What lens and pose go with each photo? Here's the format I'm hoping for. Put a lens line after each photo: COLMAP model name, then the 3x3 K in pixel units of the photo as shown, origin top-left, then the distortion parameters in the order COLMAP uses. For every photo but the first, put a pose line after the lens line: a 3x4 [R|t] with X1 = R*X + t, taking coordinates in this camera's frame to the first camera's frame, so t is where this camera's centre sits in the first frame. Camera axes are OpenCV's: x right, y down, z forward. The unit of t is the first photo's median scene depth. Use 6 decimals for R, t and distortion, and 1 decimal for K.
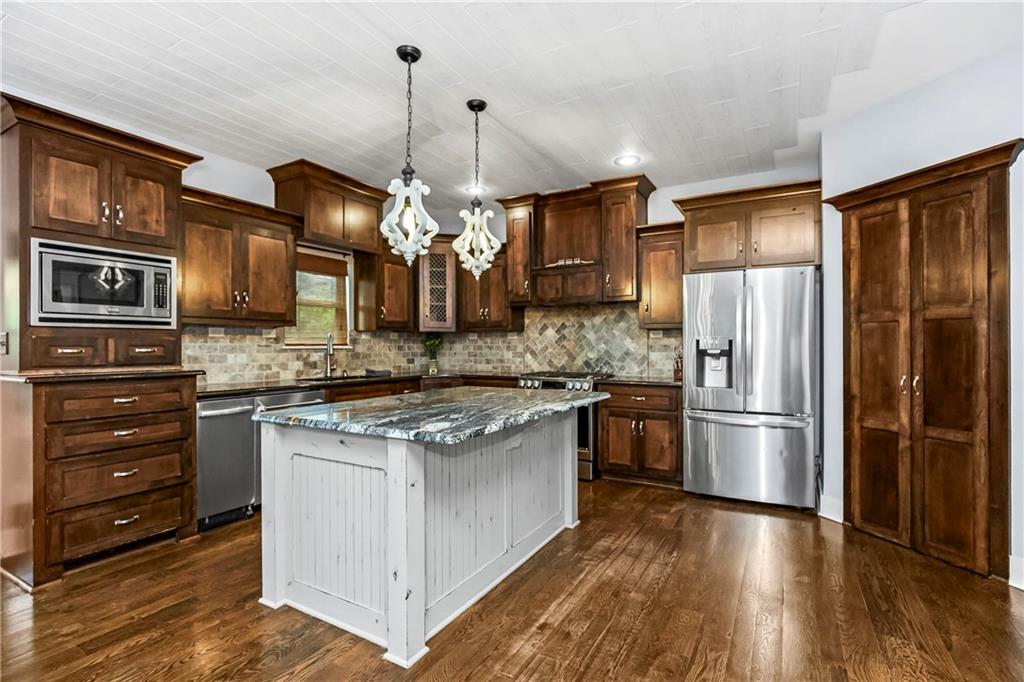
lens RADIAL K [[486.4, 0, 516.2], [0, 486.4, 344.1], [0, 0, 1]] dist [-0.010085, 0.003809]
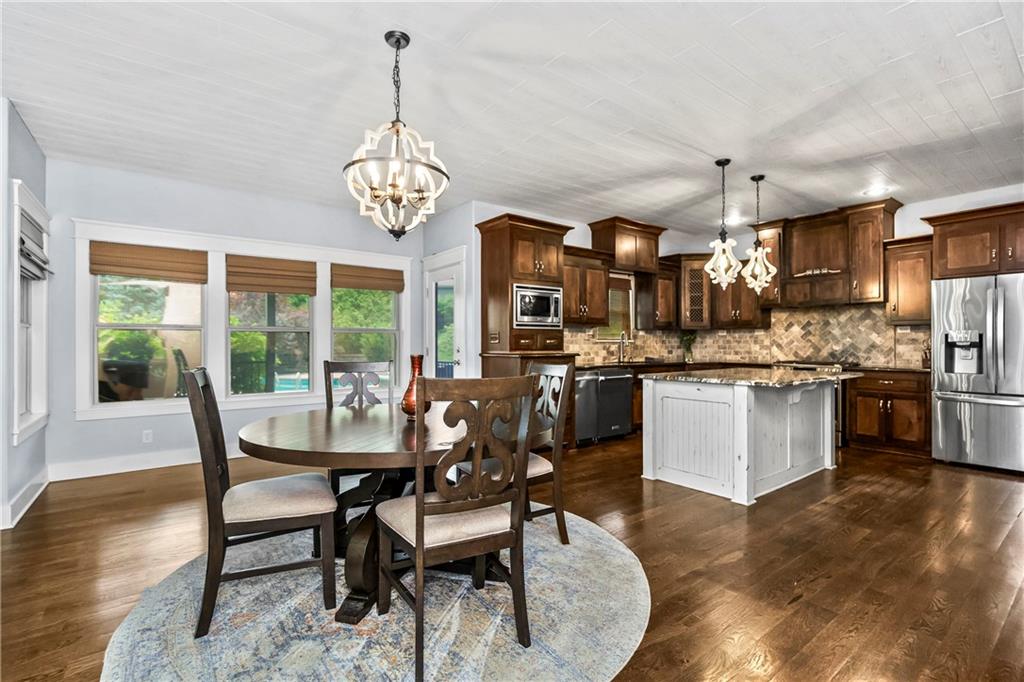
lens RADIAL K [[486.4, 0, 507.8], [0, 486.4, 342.0], [0, 0, 1]] dist [-0.010085, 0.003809]
pose [[0.921998, -0.000097, -0.387194, -0.148568], [0.000426, 1.000000, 0.000764, 0.008727], [0.387194, -0.000870, 0.921998, -0.472402]]
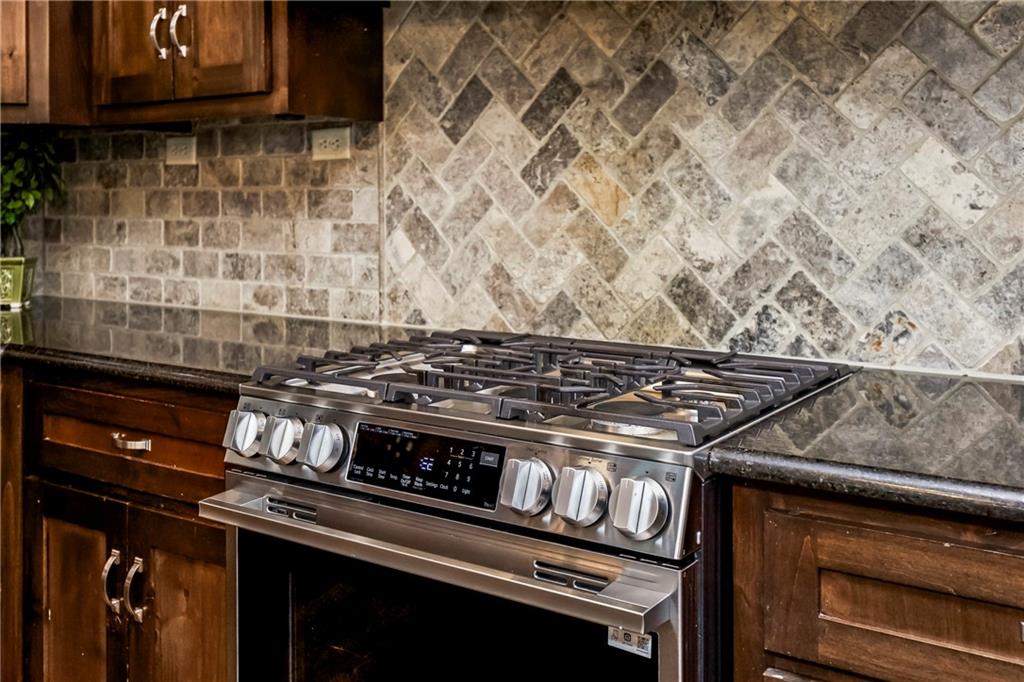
lens RADIAL K [[1023.6, 0, 529.7], [0, 1023.6, 196.6], [0, 0, 1]] dist [0.007951, 0.000000]
pose [[0.998106, 0.001149, -0.061509, 0.127666], [-0.001363, 0.999993, -0.003443, 0.007627], [0.061505, 0.003520, 0.998101, 0.710850]]
